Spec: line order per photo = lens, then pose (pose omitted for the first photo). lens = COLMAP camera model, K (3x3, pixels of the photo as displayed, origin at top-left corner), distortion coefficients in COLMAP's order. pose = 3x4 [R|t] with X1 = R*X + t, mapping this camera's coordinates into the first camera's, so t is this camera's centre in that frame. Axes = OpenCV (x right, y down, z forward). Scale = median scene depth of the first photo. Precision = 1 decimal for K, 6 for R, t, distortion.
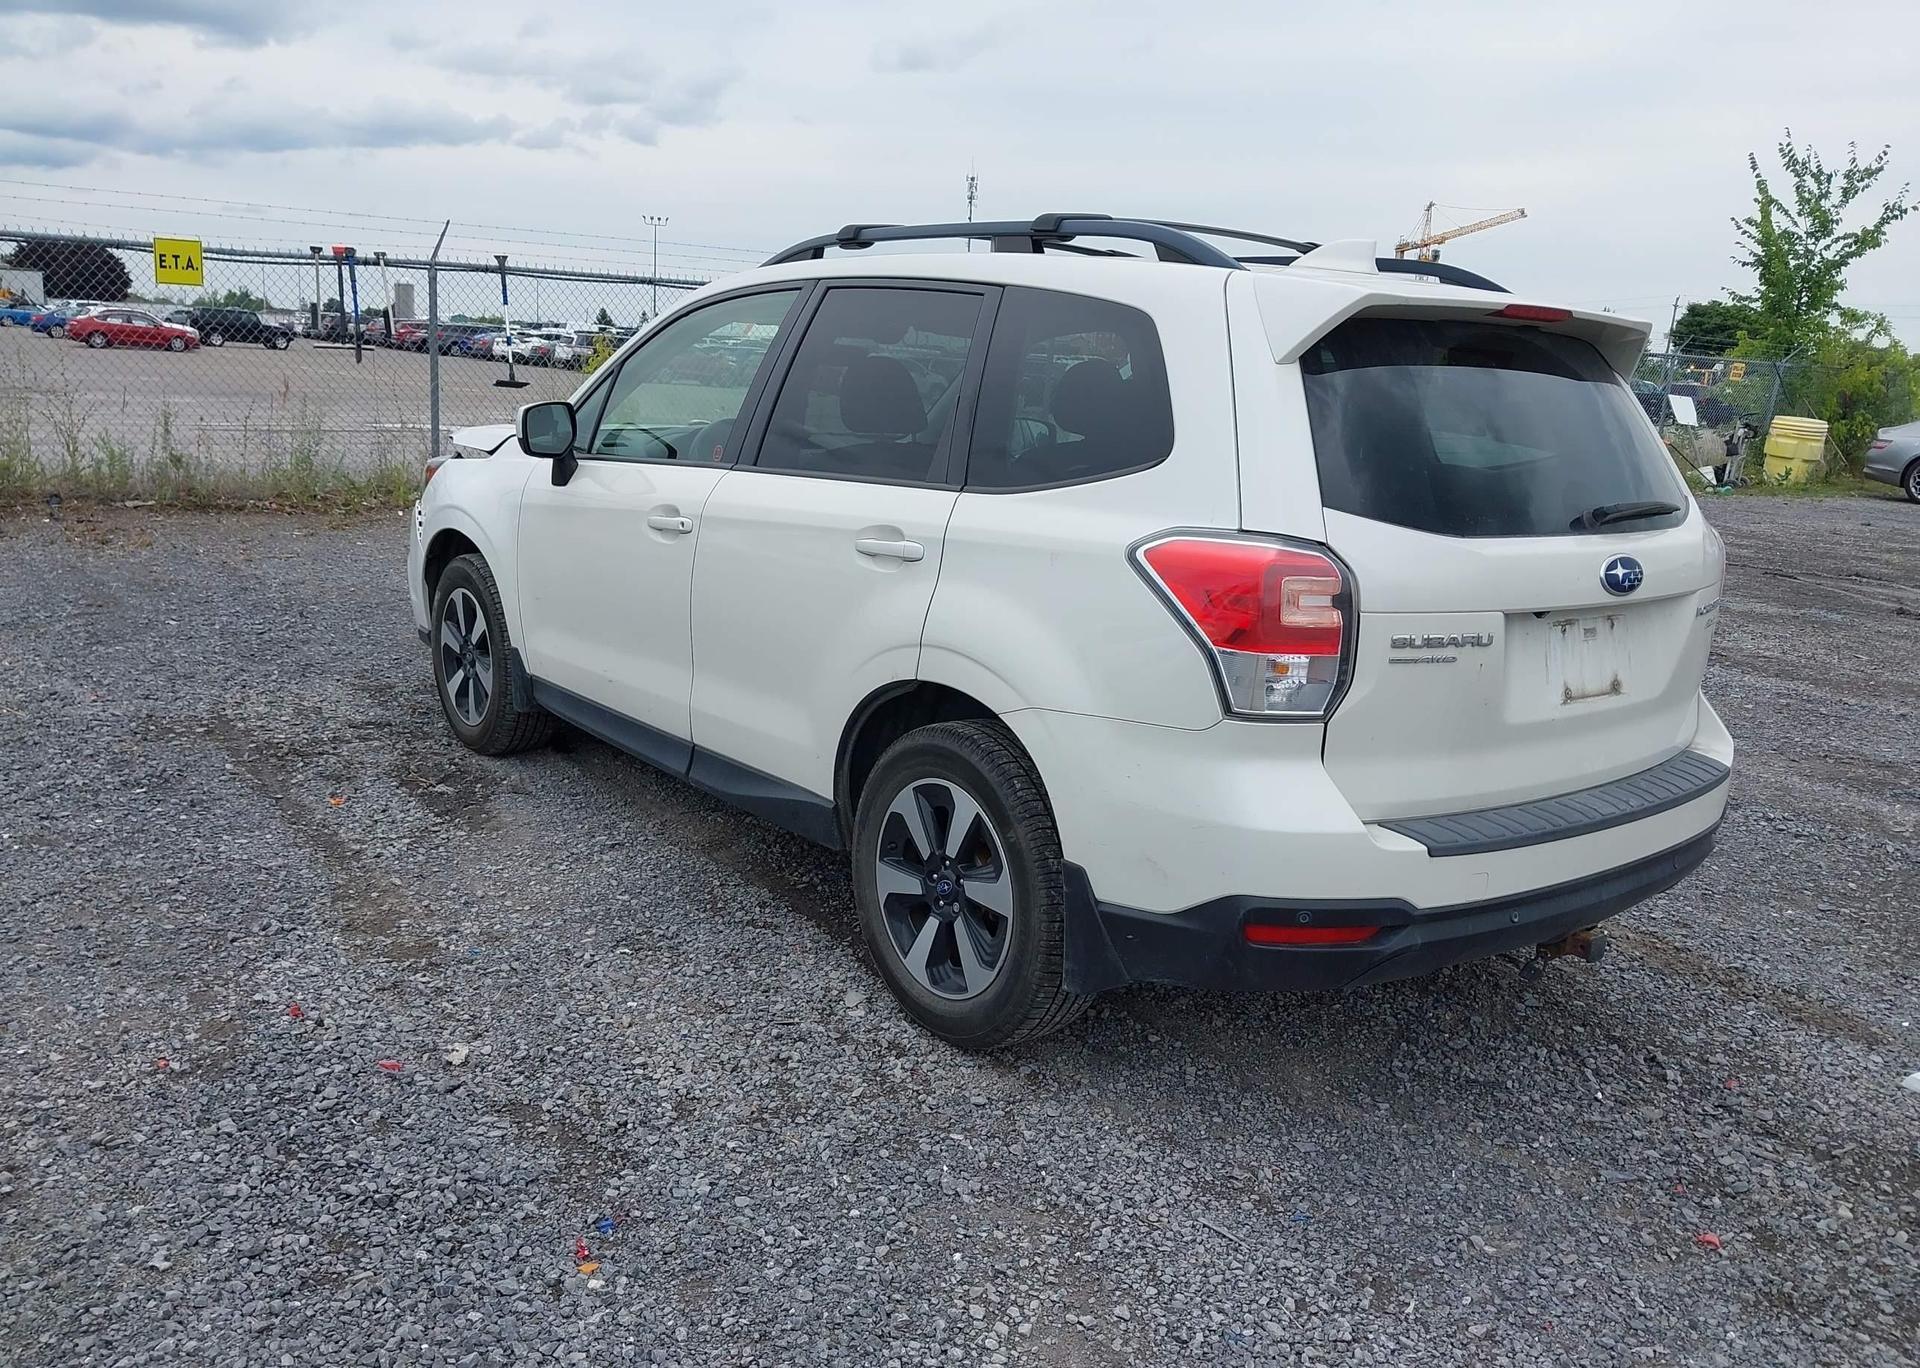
lens RADIAL K [[1543.6, 0, 943.2], [0, 1543.6, 685.5], [0, 0, 1]] dist [0.010492, -0.018336]
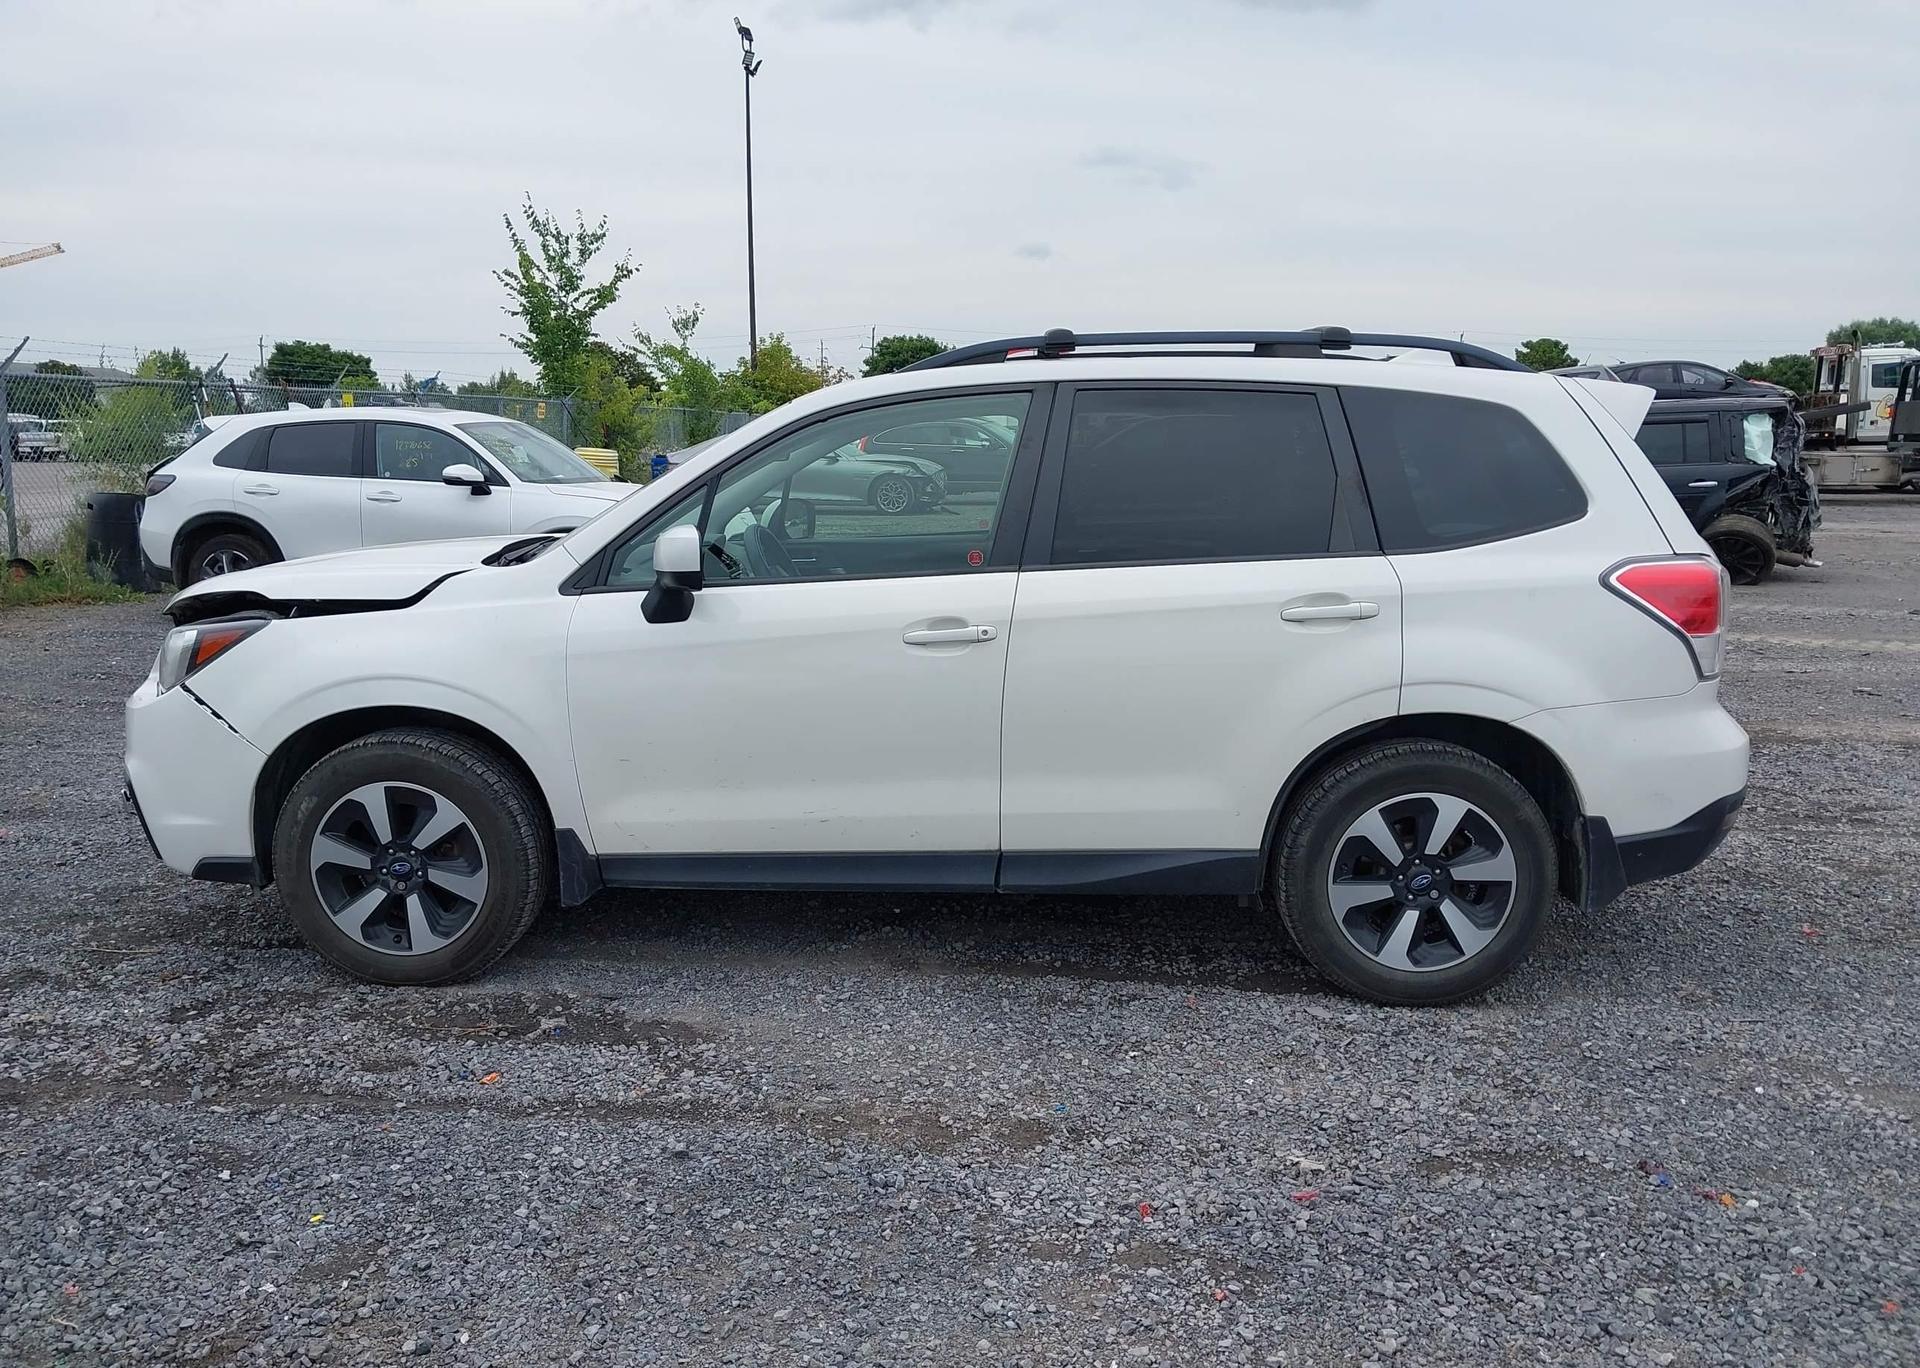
lens RADIAL K [[1543.6, 0, 944.4], [0, 1543.6, 681.6], [0, 0, 1]] dist [0.010492, -0.018336]
pose [[0.641097, -0.173599, 0.747568, -1.021389], [0.192495, 0.979316, 0.062336, -0.155173], [-0.742927, 0.103940, 0.661254, 0.420193]]
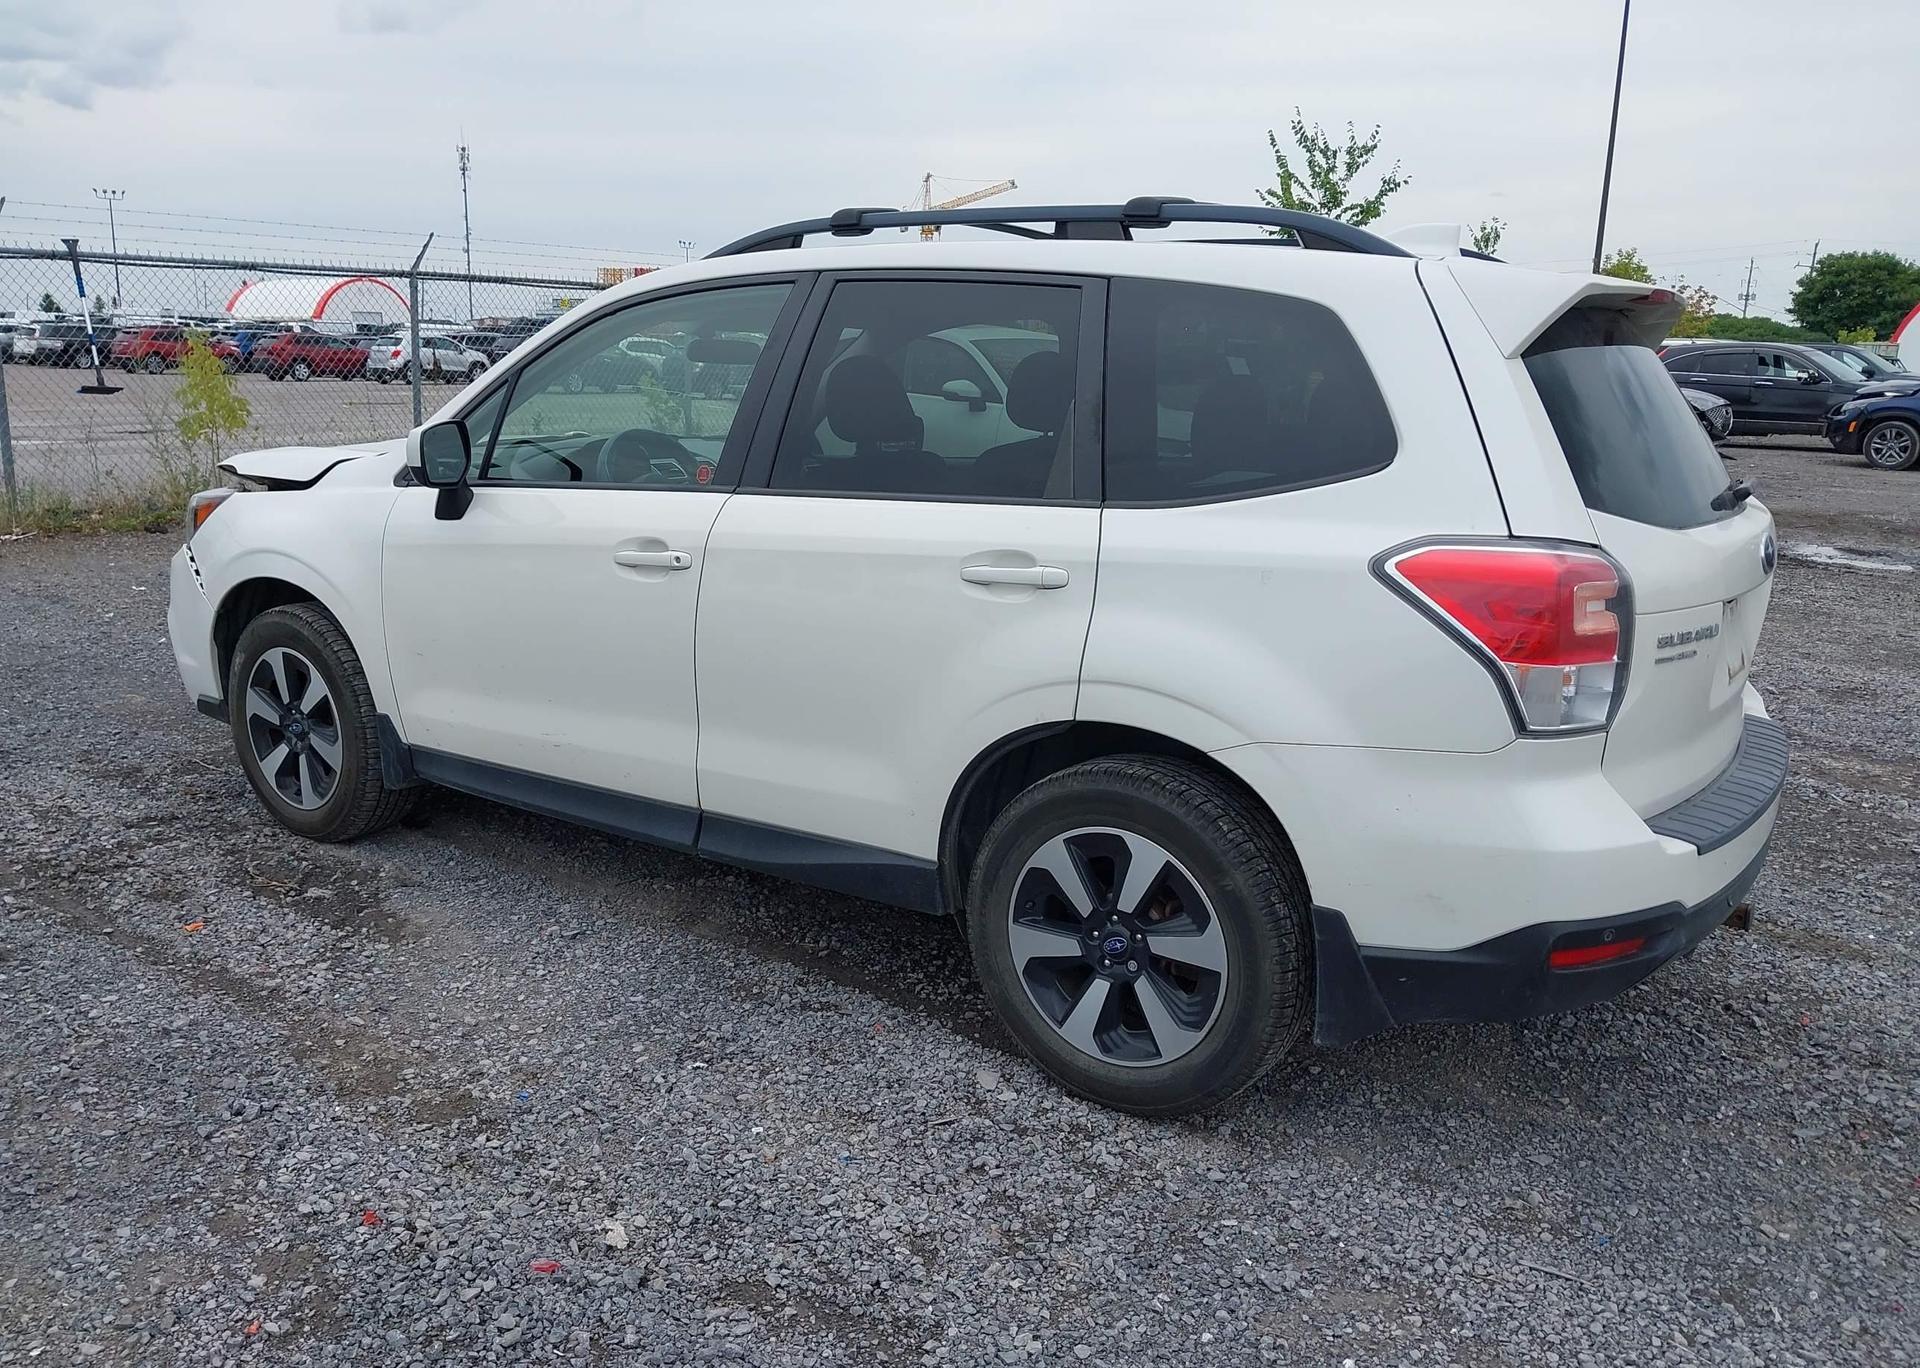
lens RADIAL K [[1543.6, 0, 947.0], [0, 1543.6, 685.6], [0, 0, 1]] dist [0.010492, -0.018336]
pose [[0.952945, -0.094272, 0.288113, -0.311313], [0.089442, 0.995543, 0.029911, -0.051926], [-0.289649, -0.002735, 0.957129, 0.147799]]
